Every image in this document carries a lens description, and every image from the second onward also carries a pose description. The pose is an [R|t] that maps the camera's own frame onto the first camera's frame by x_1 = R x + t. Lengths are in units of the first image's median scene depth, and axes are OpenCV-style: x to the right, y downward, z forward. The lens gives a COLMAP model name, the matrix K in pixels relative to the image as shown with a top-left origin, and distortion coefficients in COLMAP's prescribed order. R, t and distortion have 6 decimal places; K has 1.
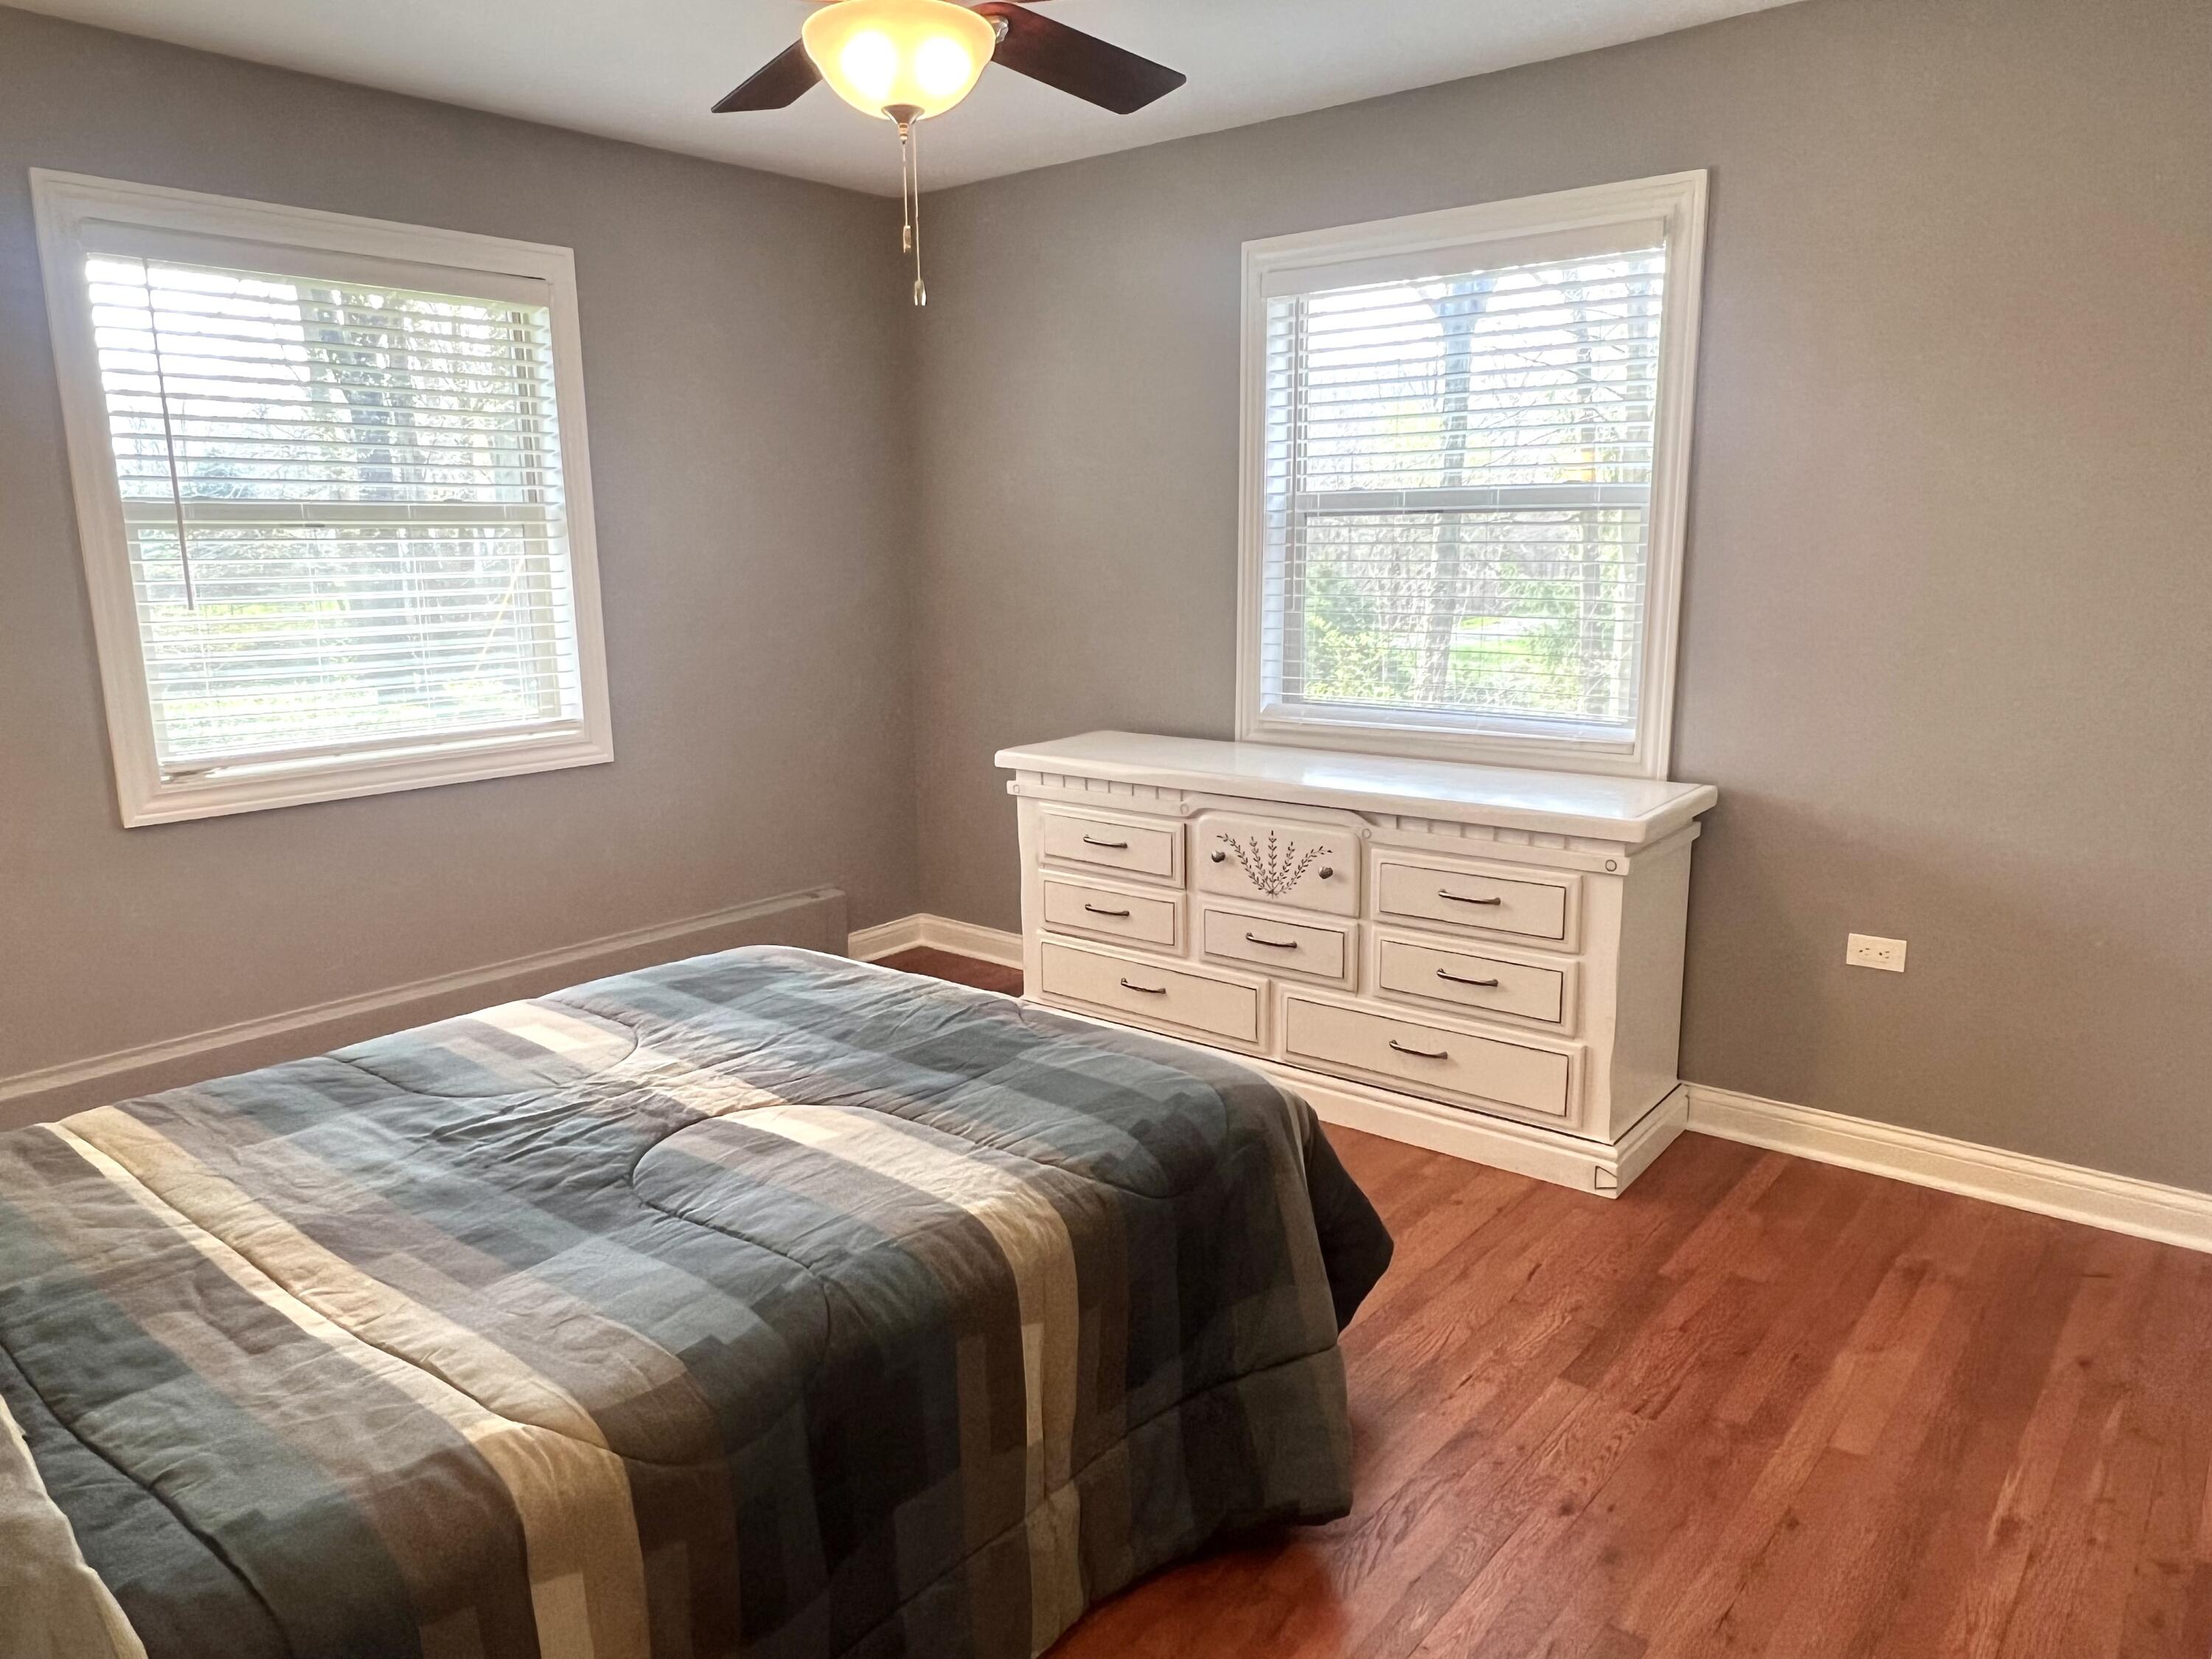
lens RADIAL K [[1484.2, 0, 1097.1], [0, 1484.2, 835.1], [0, 0, 1]] dist [0.000225, -0.002420]
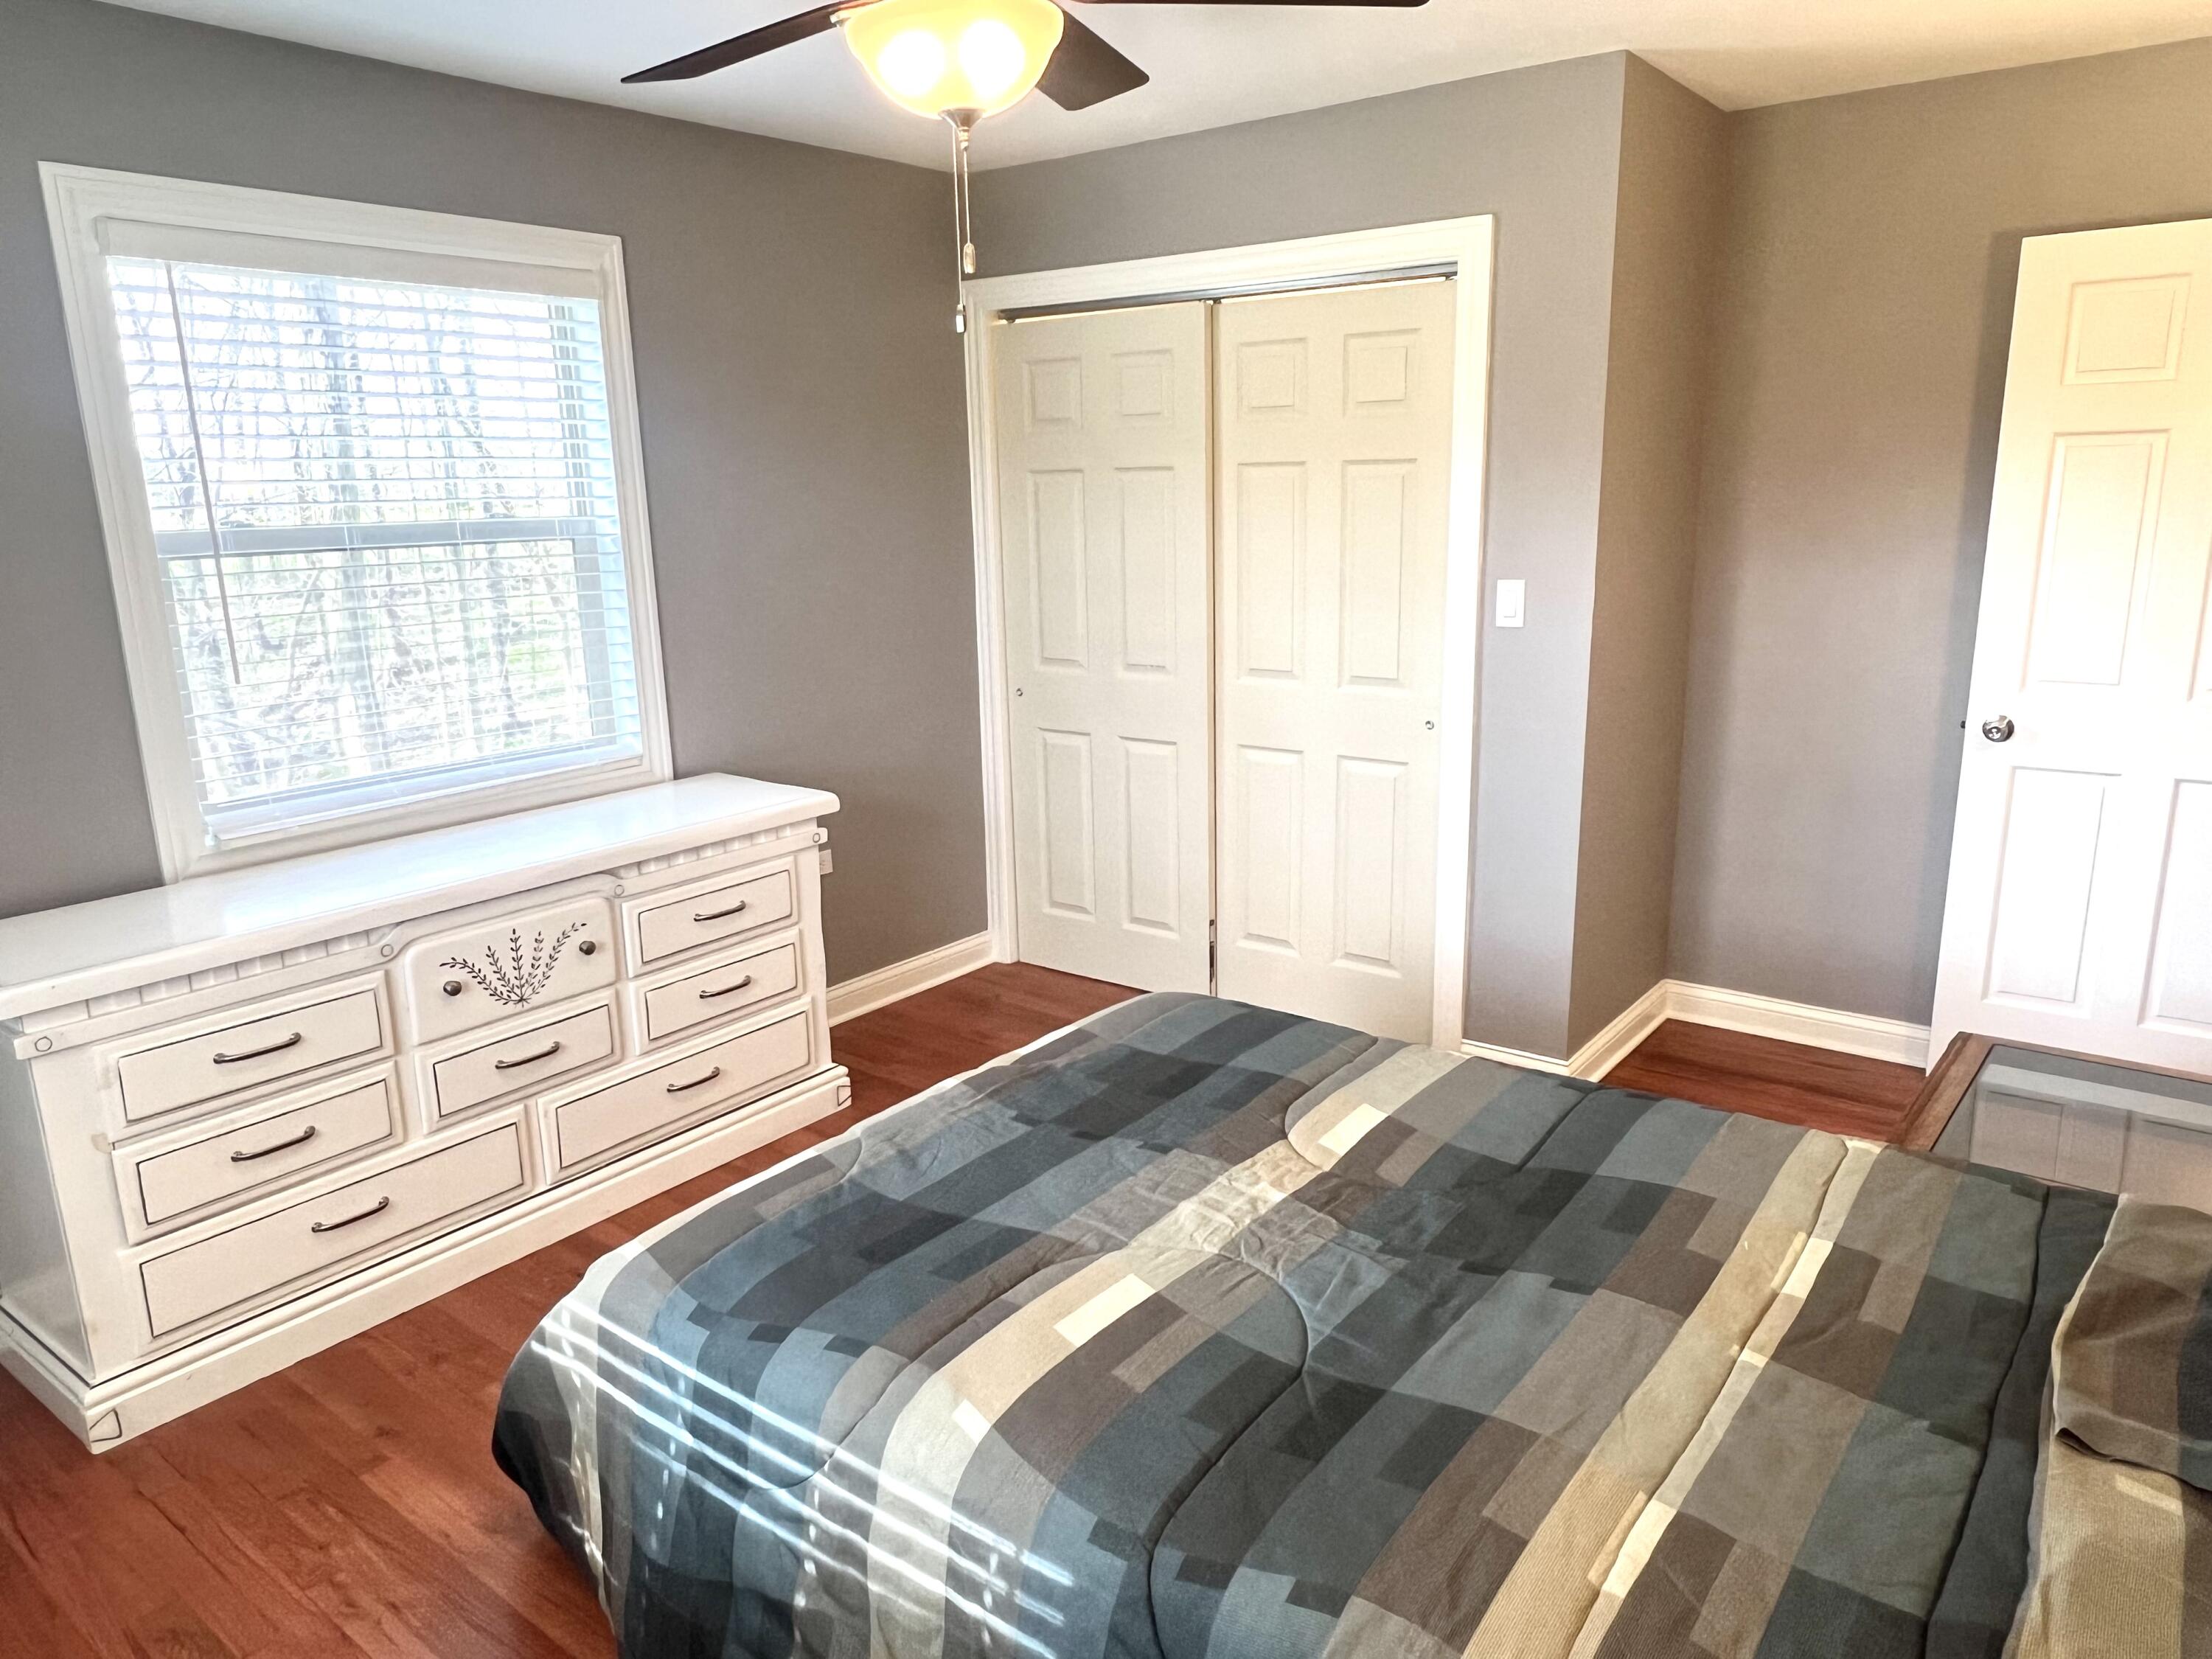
lens RADIAL K [[1484.2, 0, 1102.0], [0, 1484.2, 828.4], [0, 0, 1]] dist [0.000225, -0.002420]
pose [[-0.034657, -0.213257, 0.976381, -0.726164], [0.221048, 0.951136, 0.215589, -0.170288], [-0.974647, 0.223299, 0.014176, 0.668123]]
